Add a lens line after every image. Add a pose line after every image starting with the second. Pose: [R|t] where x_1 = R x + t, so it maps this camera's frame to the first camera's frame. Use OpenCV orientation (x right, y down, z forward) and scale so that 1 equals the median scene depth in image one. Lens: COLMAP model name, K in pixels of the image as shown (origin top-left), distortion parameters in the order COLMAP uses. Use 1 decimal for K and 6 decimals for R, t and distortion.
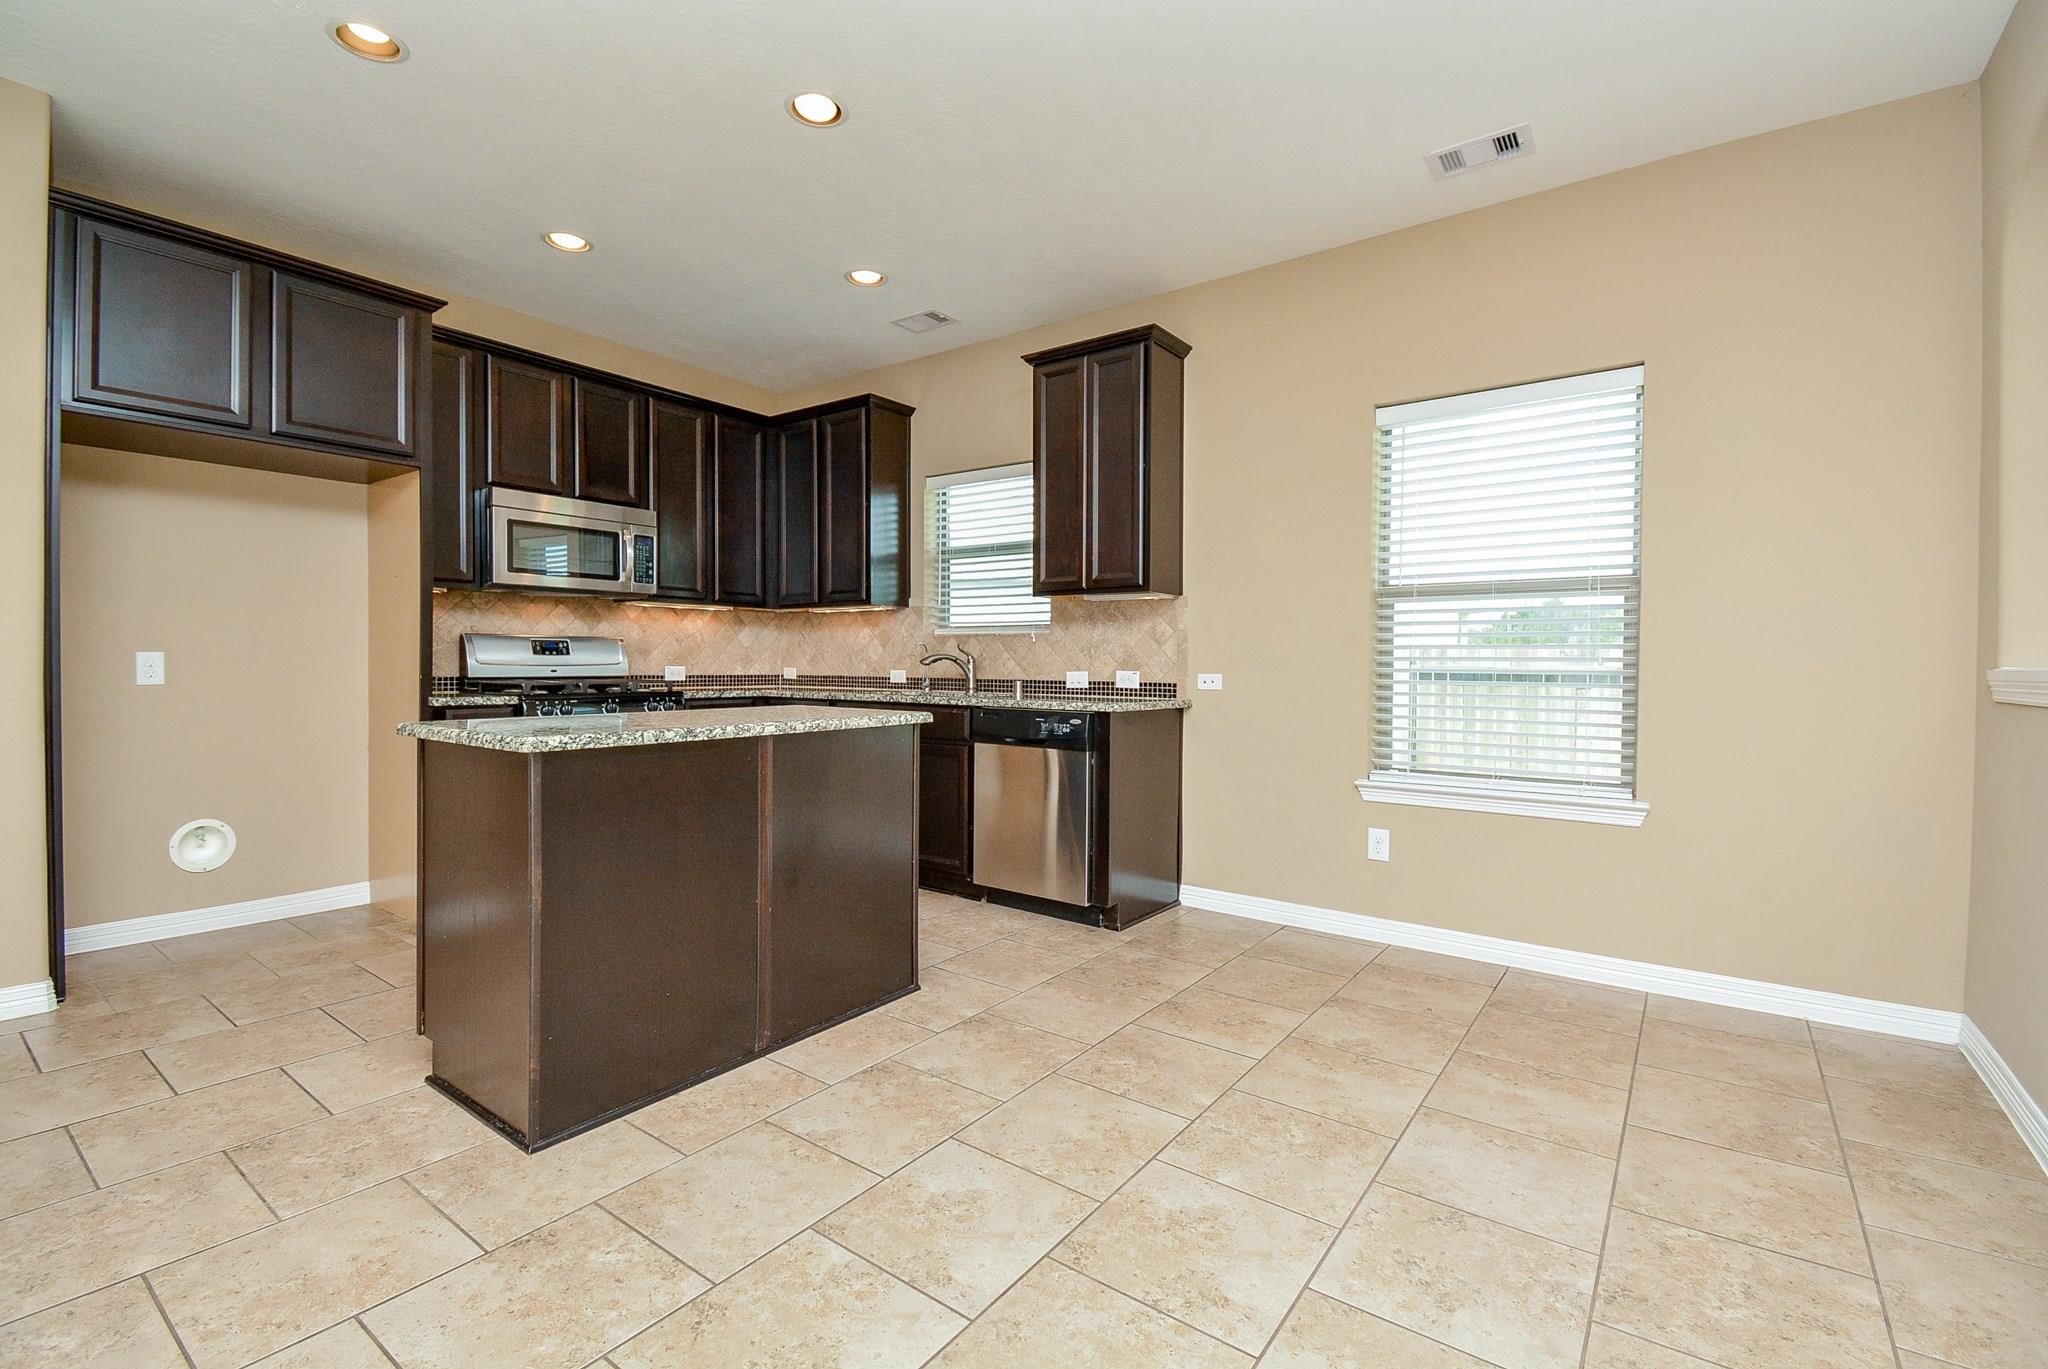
lens RADIAL K [[900.1, 0, 1023.0], [0, 900.1, 675.3], [0, 0, 1]] dist [0.033561, -0.025421]
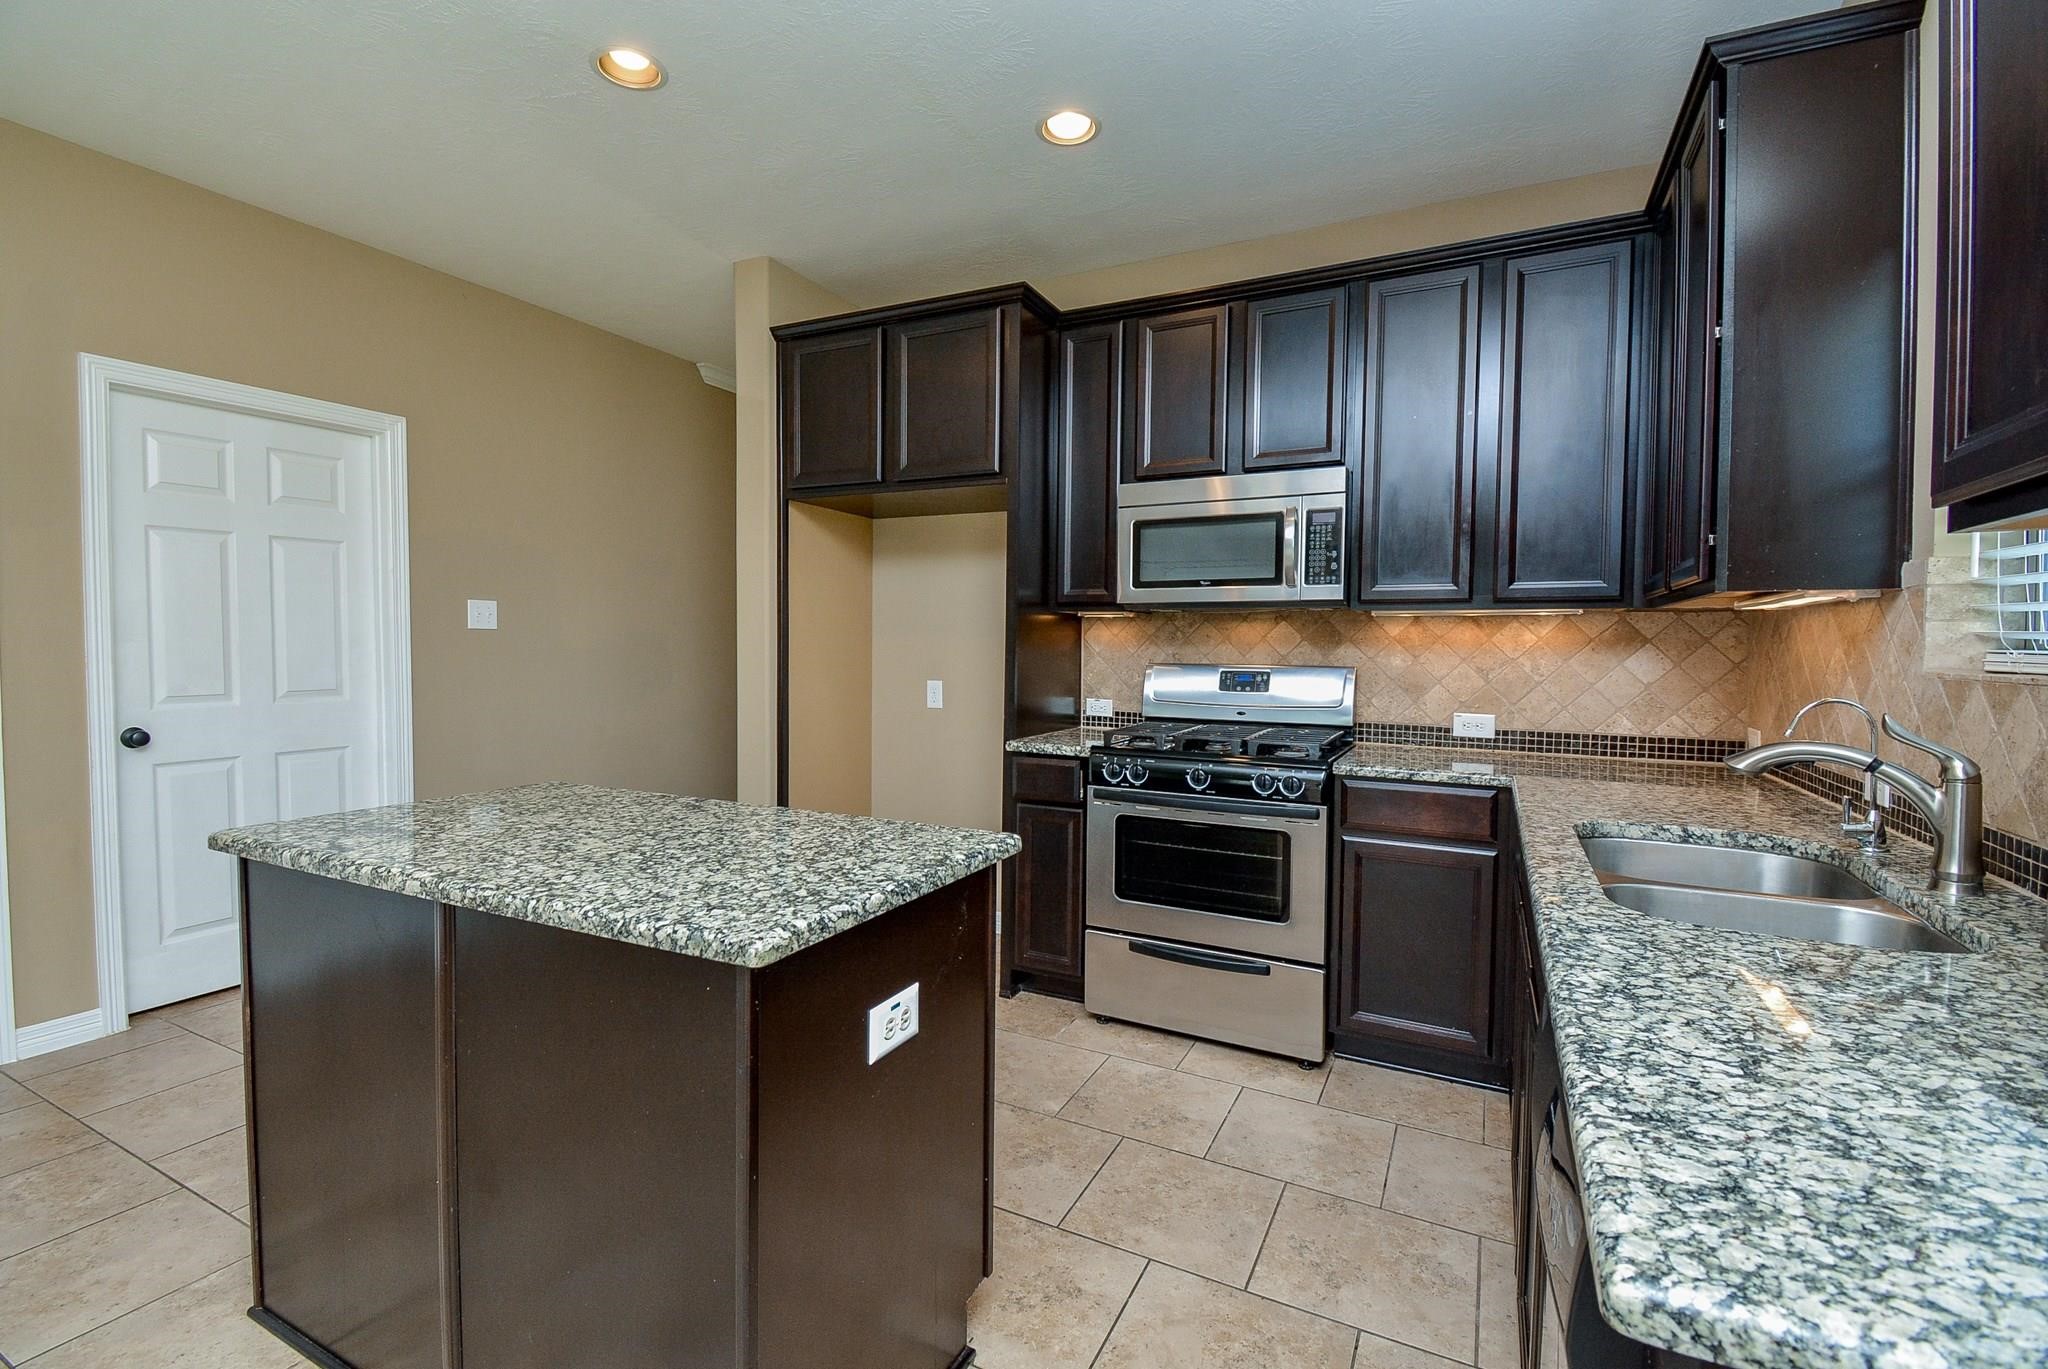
lens RADIAL K [[900.1, 0, 1023.0], [0, 900.1, 675.3], [0, 0, 1]] dist [0.033561, -0.025421]
pose [[0.167117, 0.027107, -0.985564, 0.170865], [-0.023766, 0.999442, 0.023459, -0.047415], [0.985651, 0.019503, 0.167668, 0.681862]]
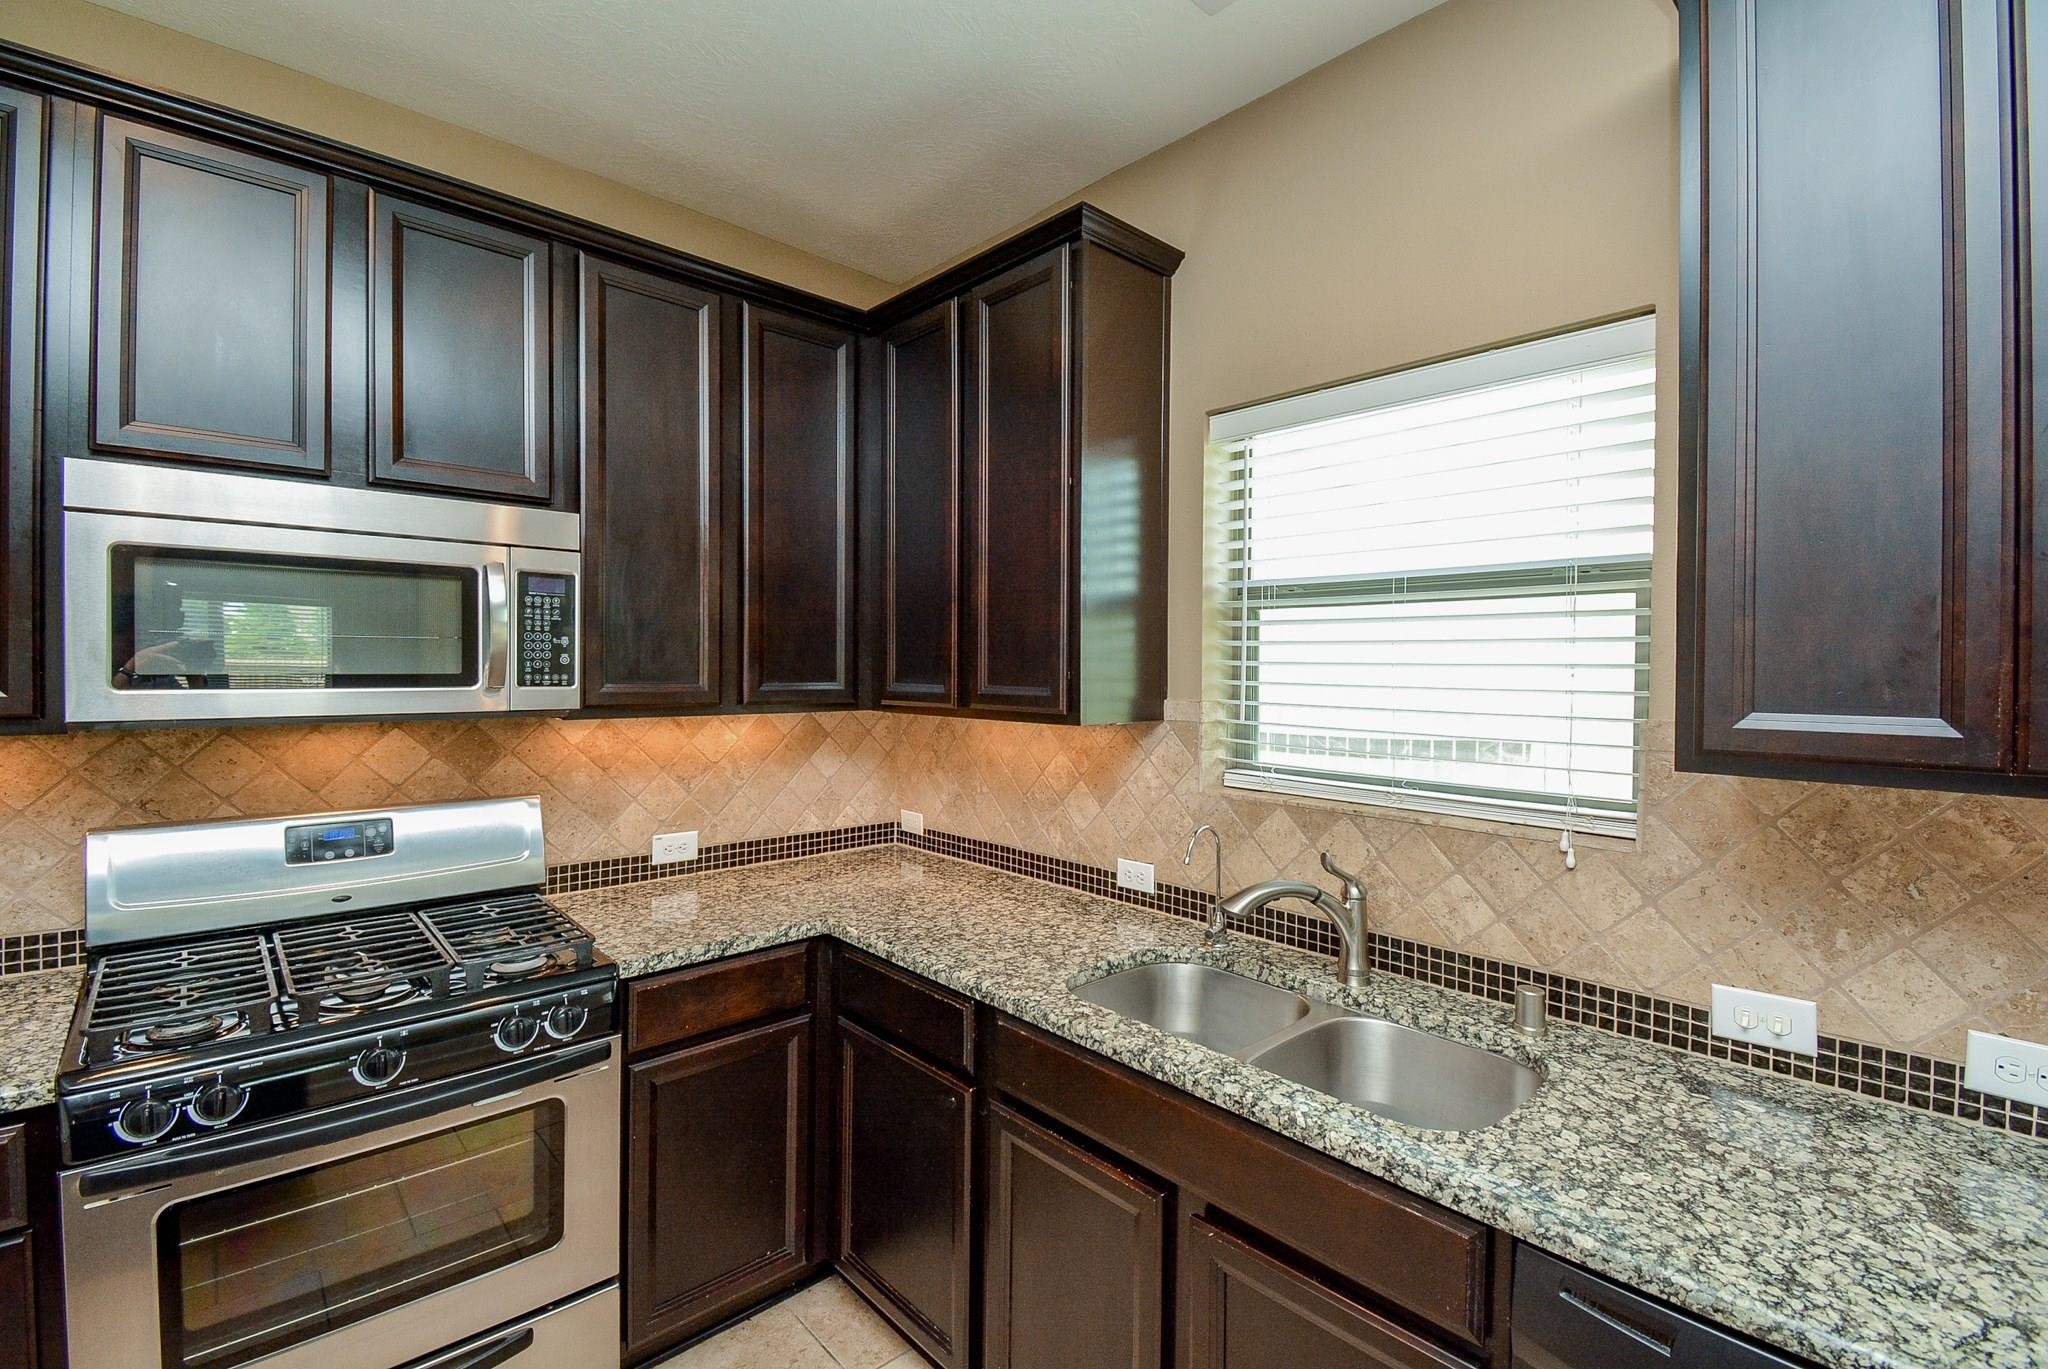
lens RADIAL K [[900.1, 0, 1023.0], [0, 900.1, 675.3], [0, 0, 1]] dist [0.033561, -0.025421]
pose [[0.982513, 0.003308, -0.186162, -0.124307], [-0.004256, 0.999980, -0.004691, -0.104811], [0.186143, 0.005401, 0.982508, 0.624986]]
